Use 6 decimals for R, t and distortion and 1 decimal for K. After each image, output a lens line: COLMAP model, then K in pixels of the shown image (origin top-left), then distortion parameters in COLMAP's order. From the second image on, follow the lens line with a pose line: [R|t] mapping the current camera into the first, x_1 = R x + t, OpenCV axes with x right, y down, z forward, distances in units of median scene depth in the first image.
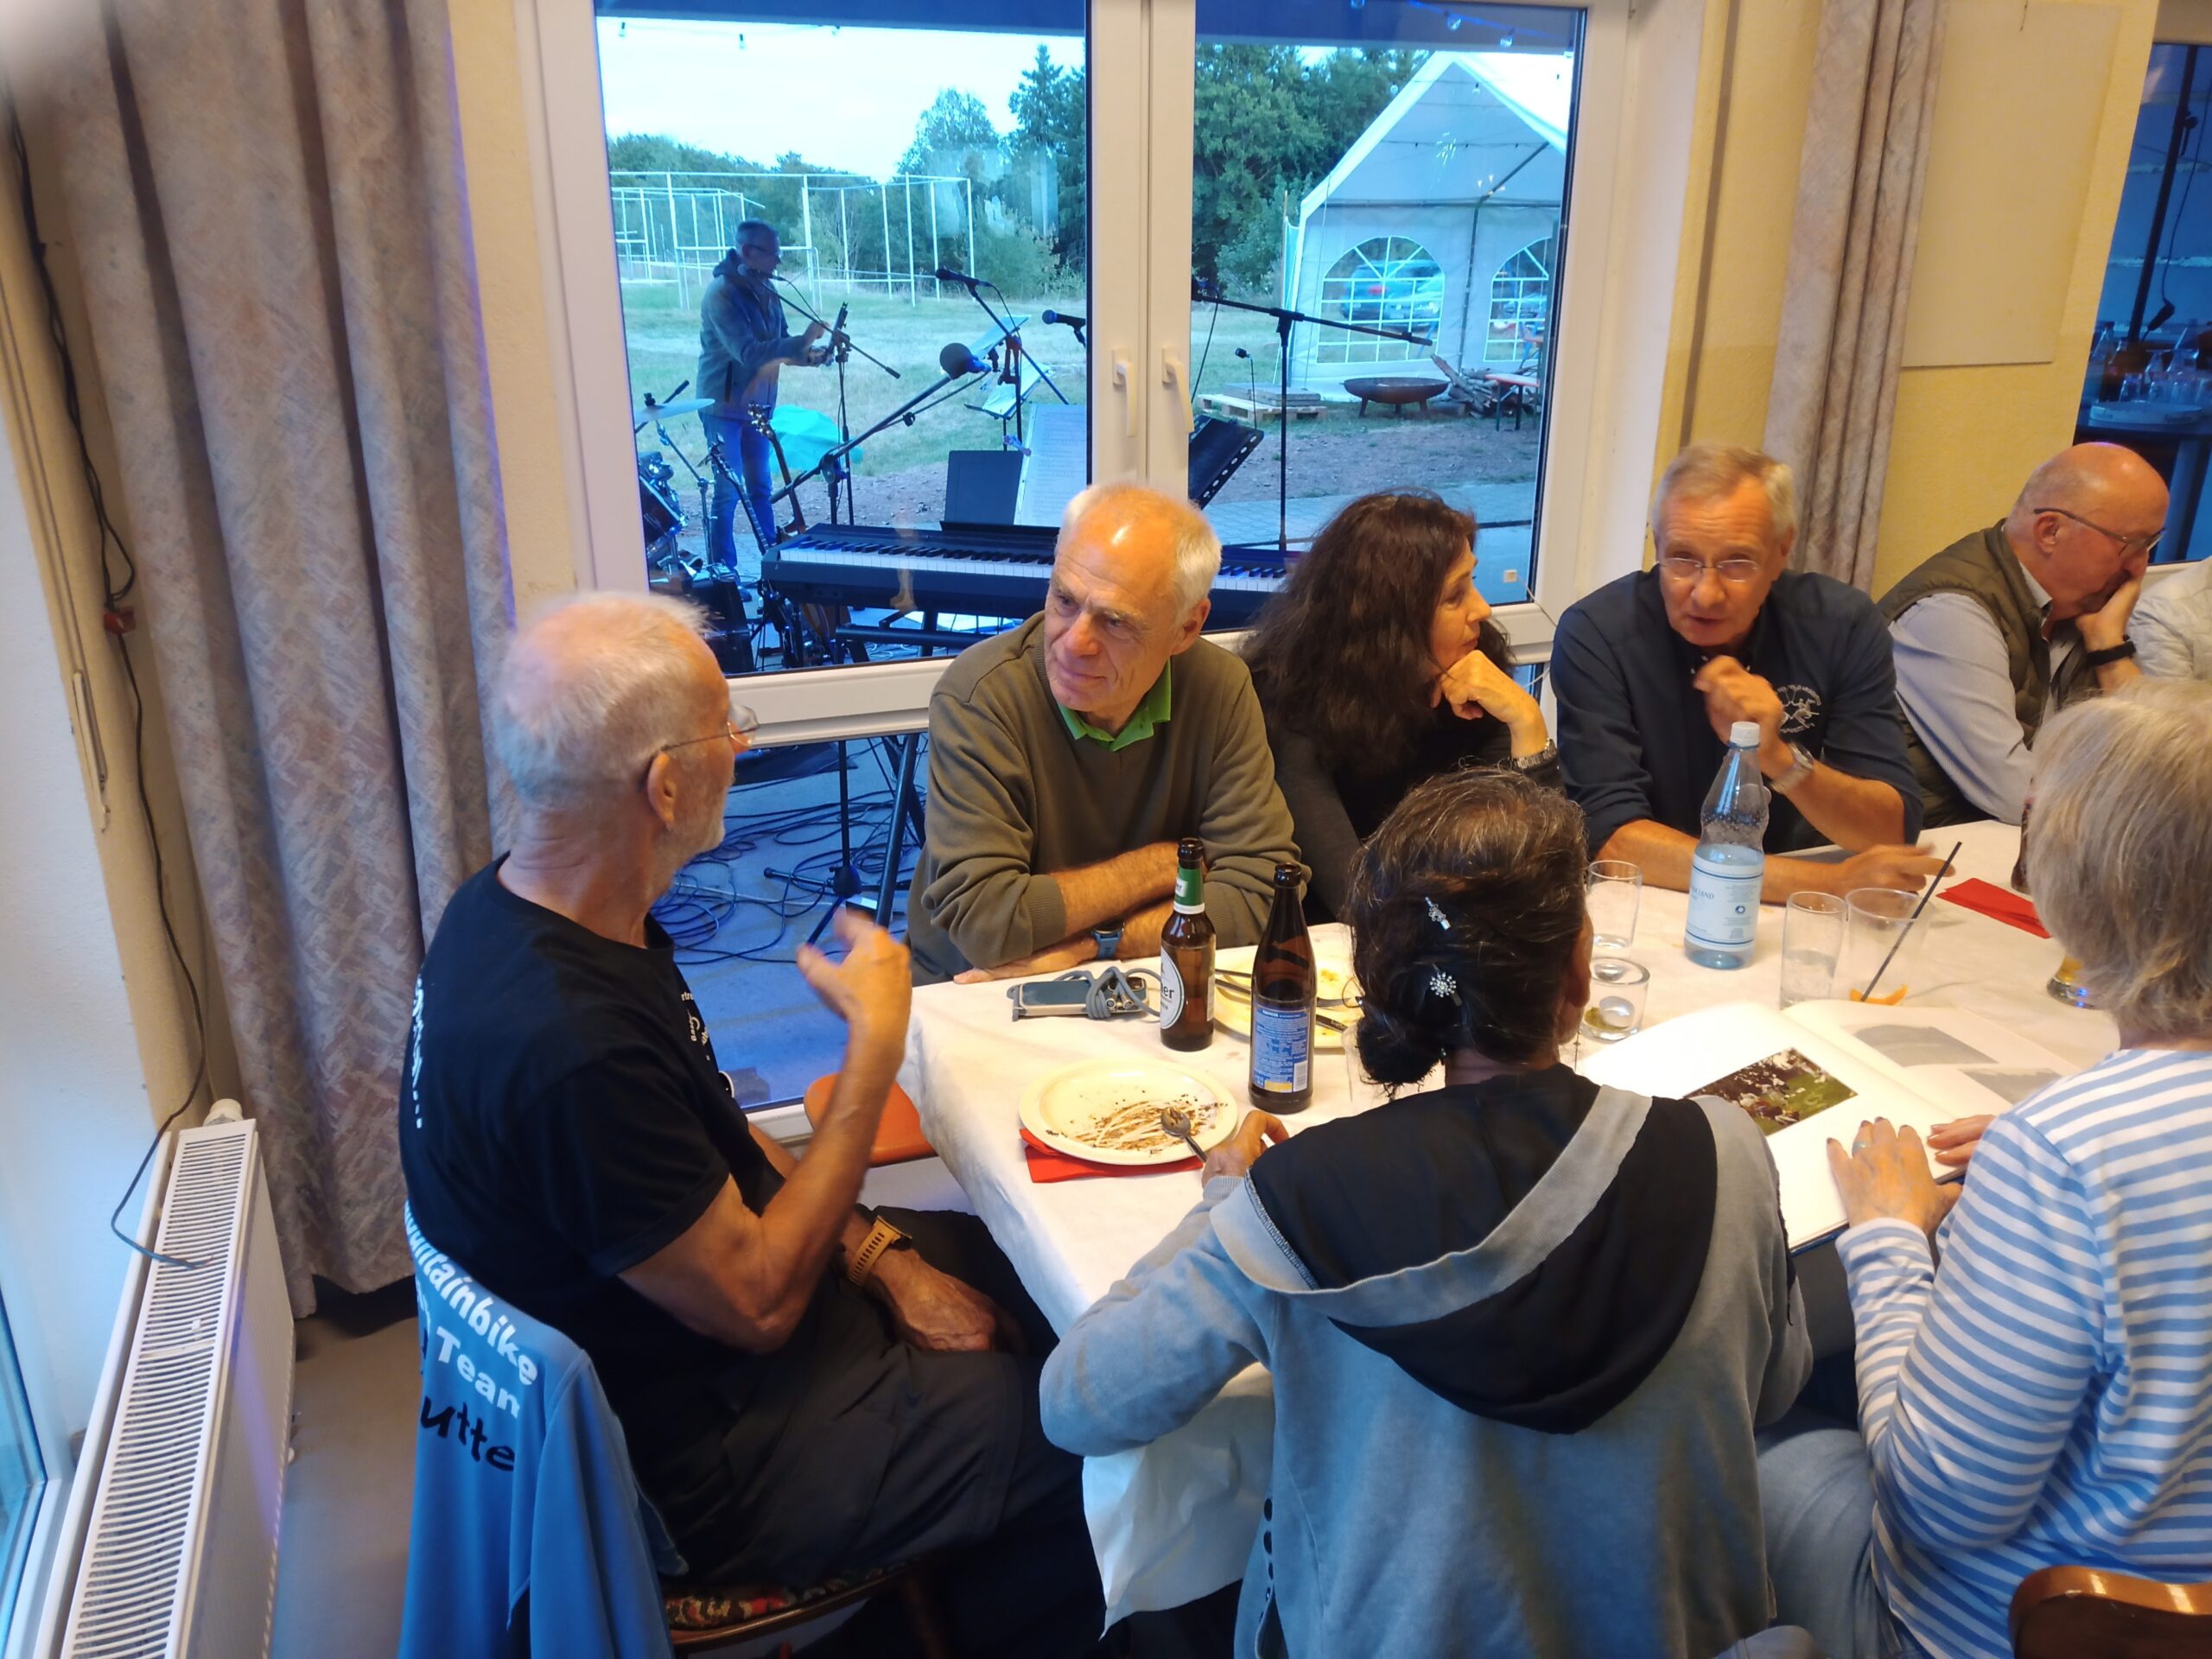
lens RADIAL K [[1688.2, 0, 1118.1], [0, 1688.2, 839.4], [0, 0, 1]] dist [0.006986, 0.000790]
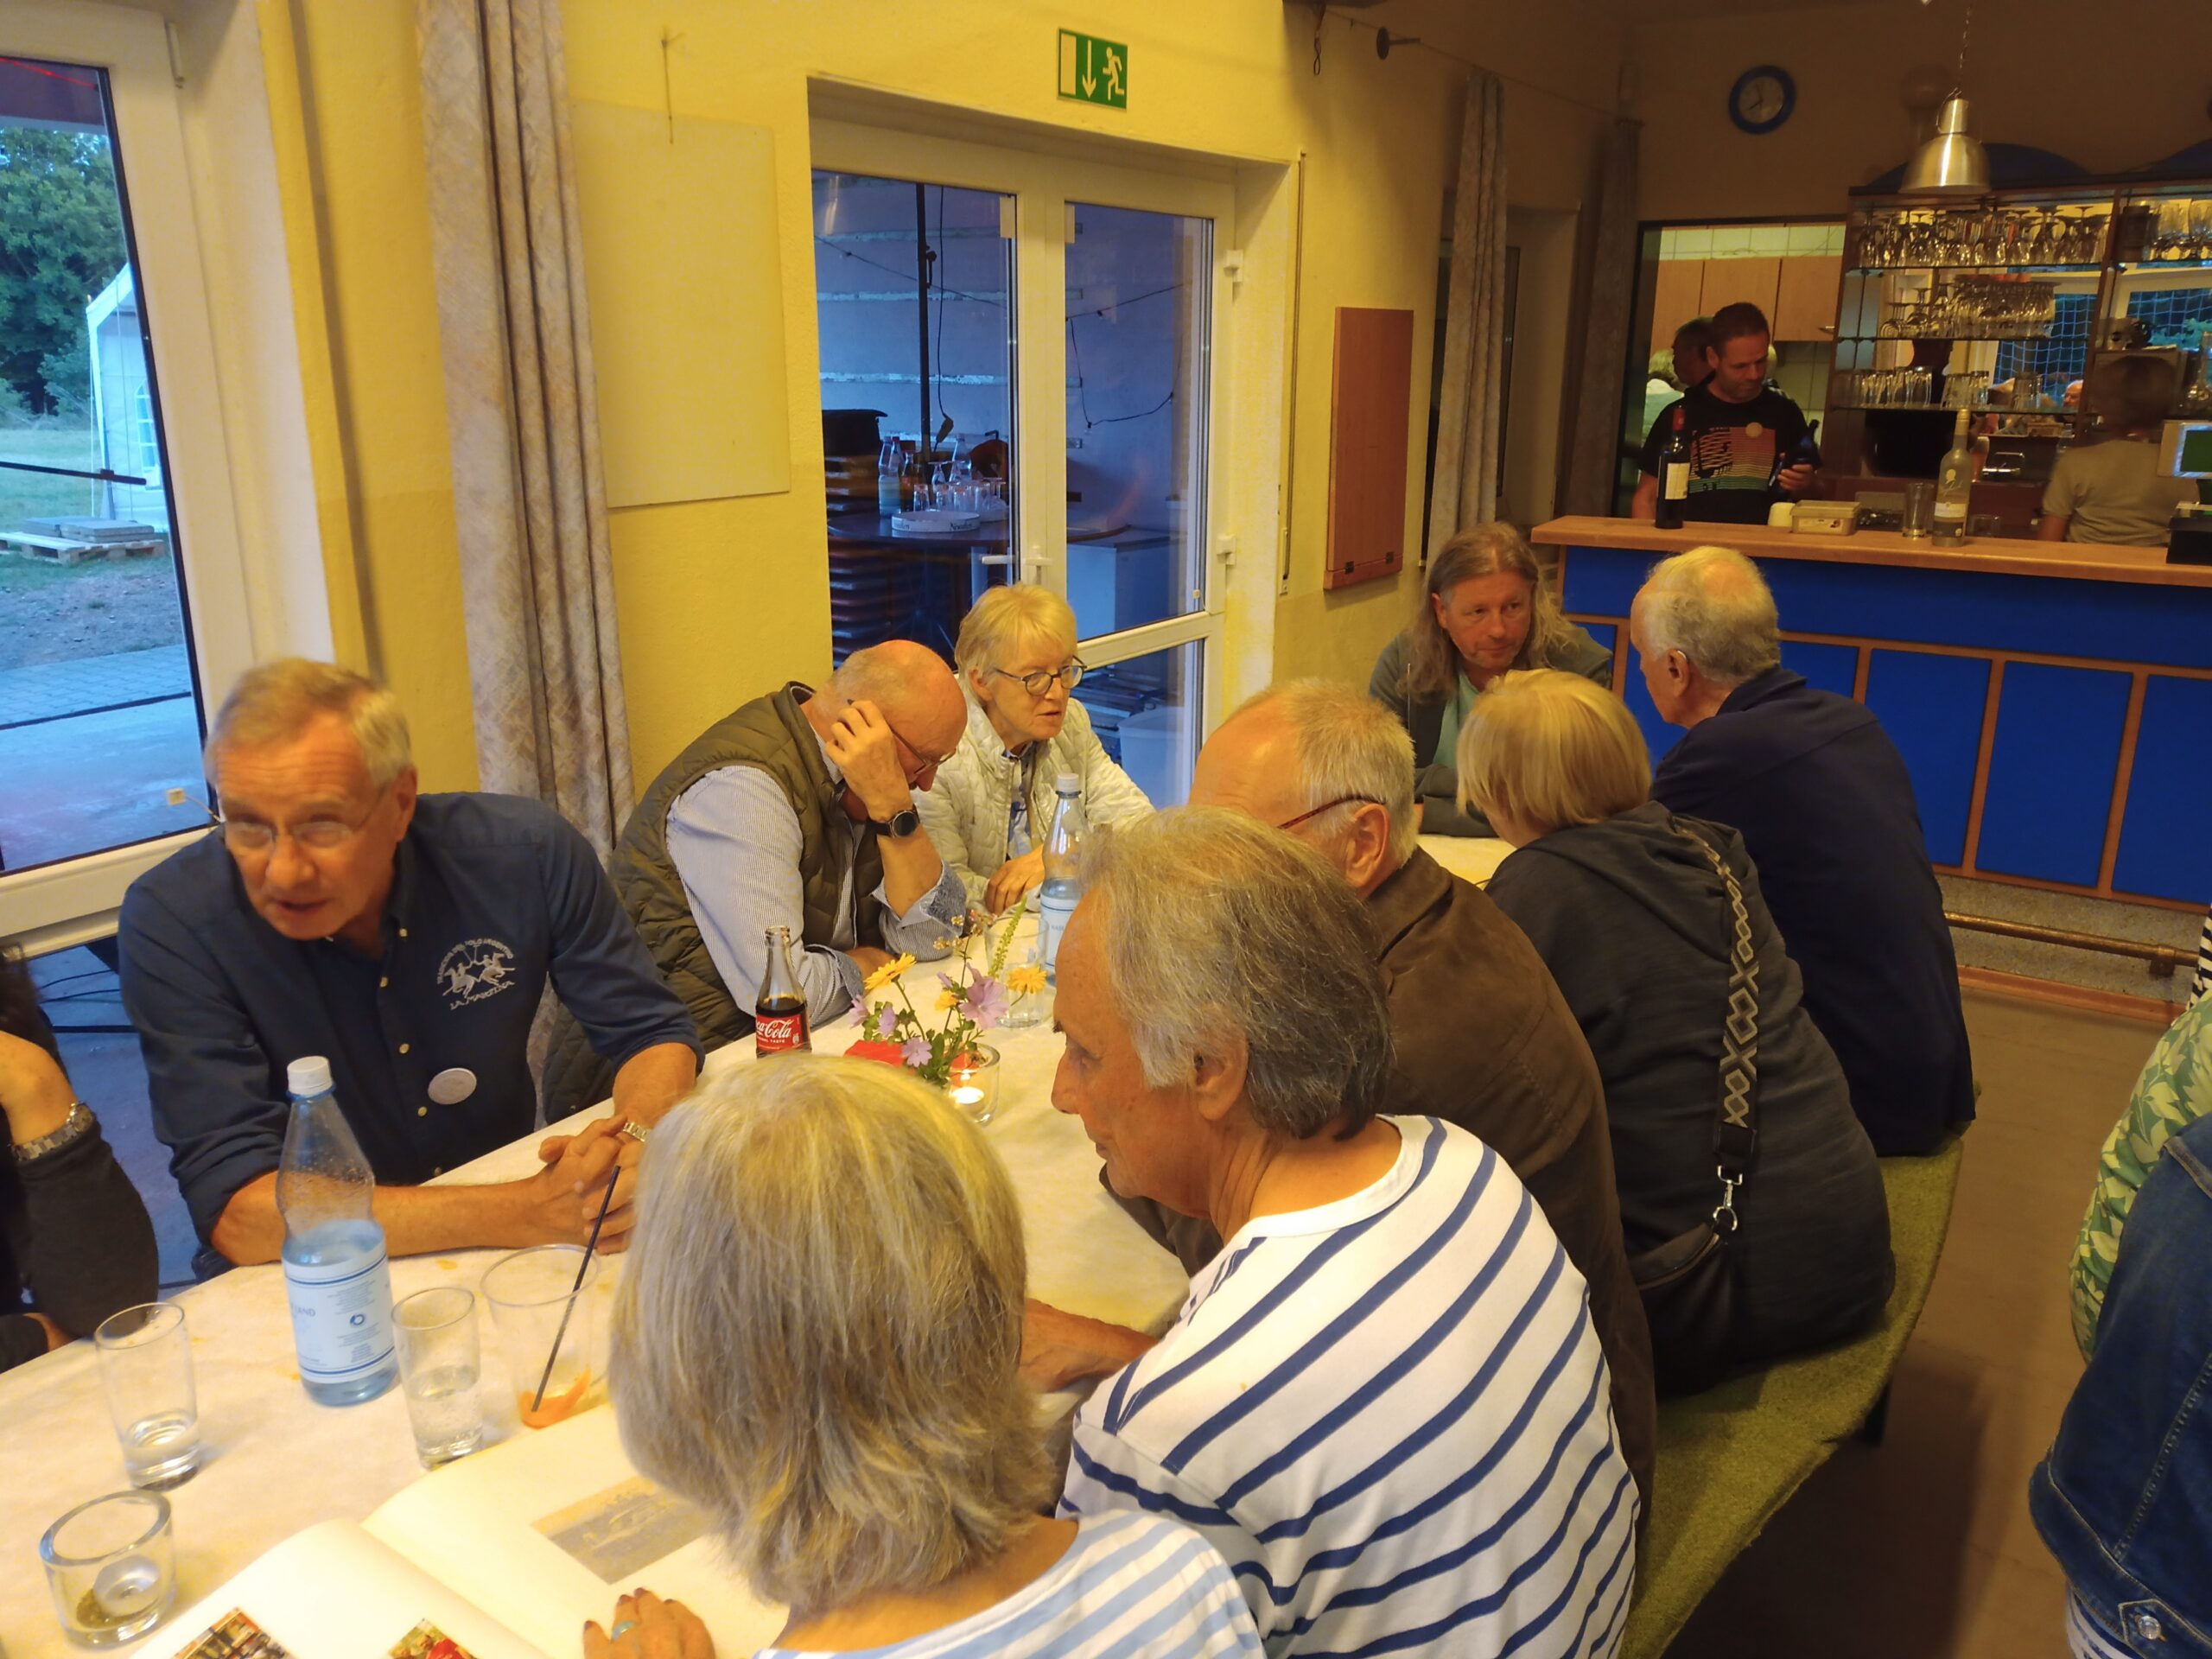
lens RADIAL K [[1688.2, 0, 1118.1], [0, 1688.2, 839.4], [0, 0, 1]] dist [0.006986, 0.000790]
pose [[0.821596, -0.154328, 0.548783, 0.176137], [0.187296, 0.982295, -0.004166, -0.060355], [-0.538424, 0.106208, 0.835954, 0.151167]]
